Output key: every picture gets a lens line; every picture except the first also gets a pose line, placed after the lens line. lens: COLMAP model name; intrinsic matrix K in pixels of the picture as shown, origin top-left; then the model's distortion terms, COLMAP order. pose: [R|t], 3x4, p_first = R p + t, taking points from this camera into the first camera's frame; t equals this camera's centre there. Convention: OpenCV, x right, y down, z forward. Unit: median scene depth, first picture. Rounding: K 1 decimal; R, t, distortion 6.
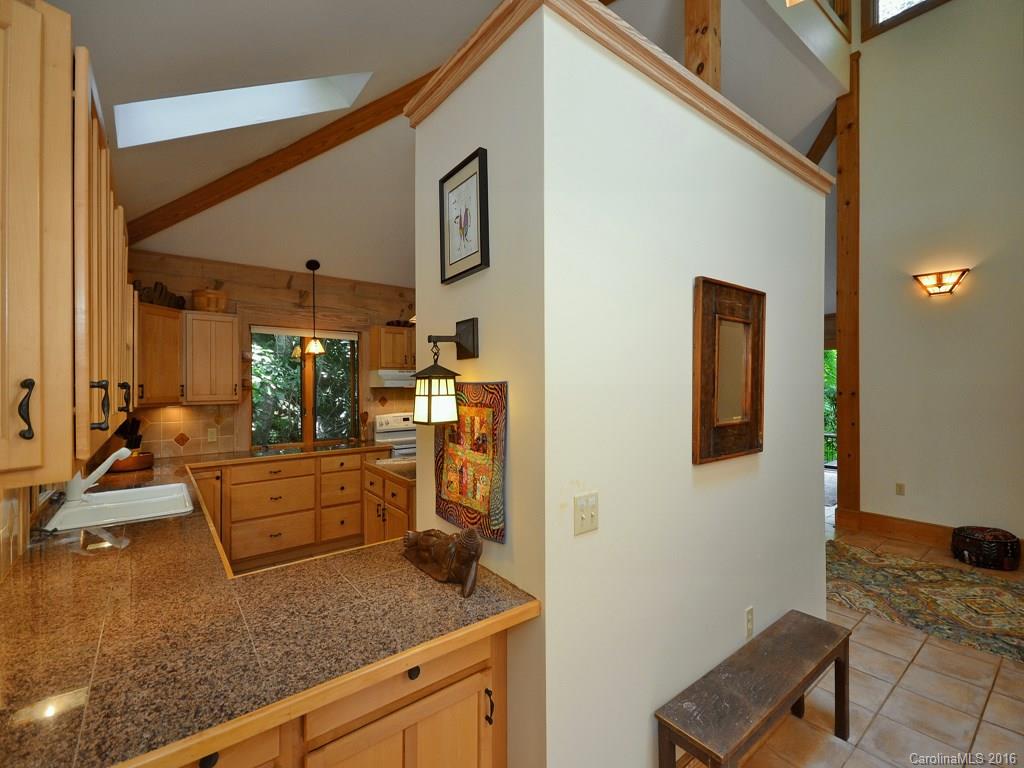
lens RADIAL K [[447.5, 0, 512.0], [0, 447.5, 384.0], [0, 0, 1]] dist [0.032730, -0.012971]
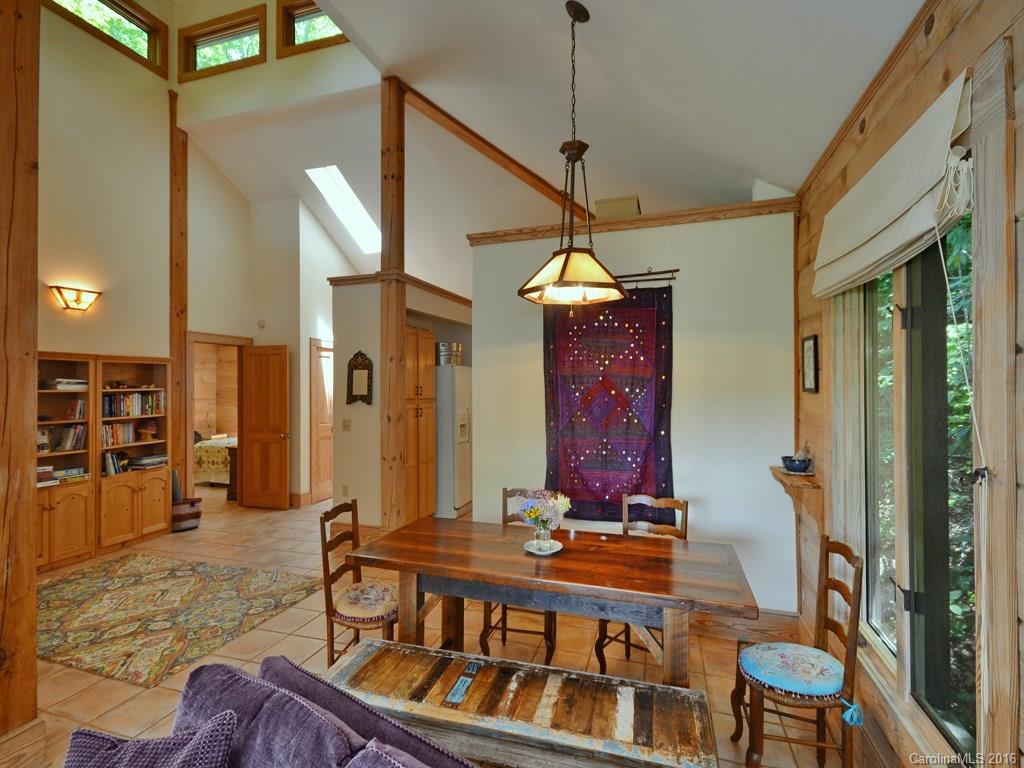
lens RADIAL K [[490.4, 0, 512.0], [0, 490.4, 384.0], [0, 0, 1]] dist [-0.000922, -0.000165]
pose [[-0.824777, -0.001360, -0.565457, 0.878138], [0.006027, 0.999919, -0.011196, -0.004357], [0.565427, -0.012642, -0.824702, 2.225038]]
